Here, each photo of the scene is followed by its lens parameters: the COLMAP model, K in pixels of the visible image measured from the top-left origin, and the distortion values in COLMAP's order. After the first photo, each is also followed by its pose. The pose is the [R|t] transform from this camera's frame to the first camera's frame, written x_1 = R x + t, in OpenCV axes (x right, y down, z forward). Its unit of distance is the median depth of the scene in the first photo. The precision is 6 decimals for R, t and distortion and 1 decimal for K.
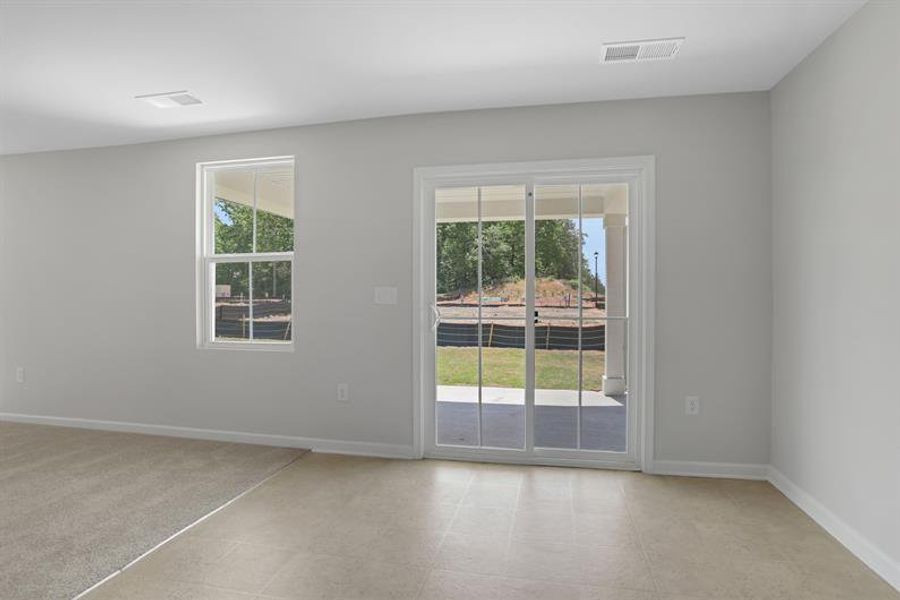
lens RADIAL K [[446.1, 0, 446.3], [0, 446.1, 300.4], [0, 0, 1]] dist [-0.022342, 0.002806]
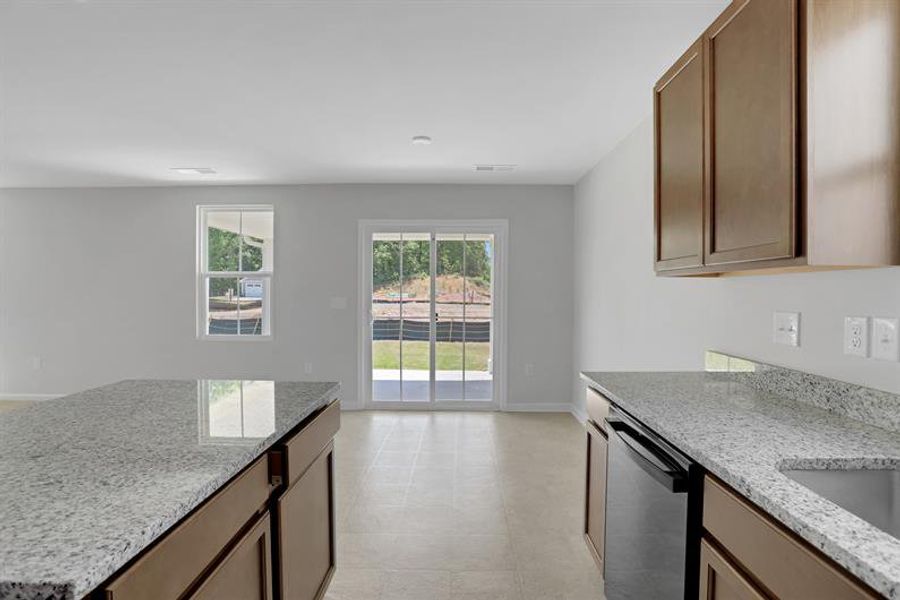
lens RADIAL K [[446.1, 0, 449.3], [0, 446.1, 292.2], [0, 0, 1]] dist [-0.022342, 0.002806]
pose [[0.977136, 0.010345, 0.212365, -0.047597], [-0.008640, 0.999923, -0.008959, -0.019444], [-0.212442, 0.006920, 0.977149, -0.288826]]
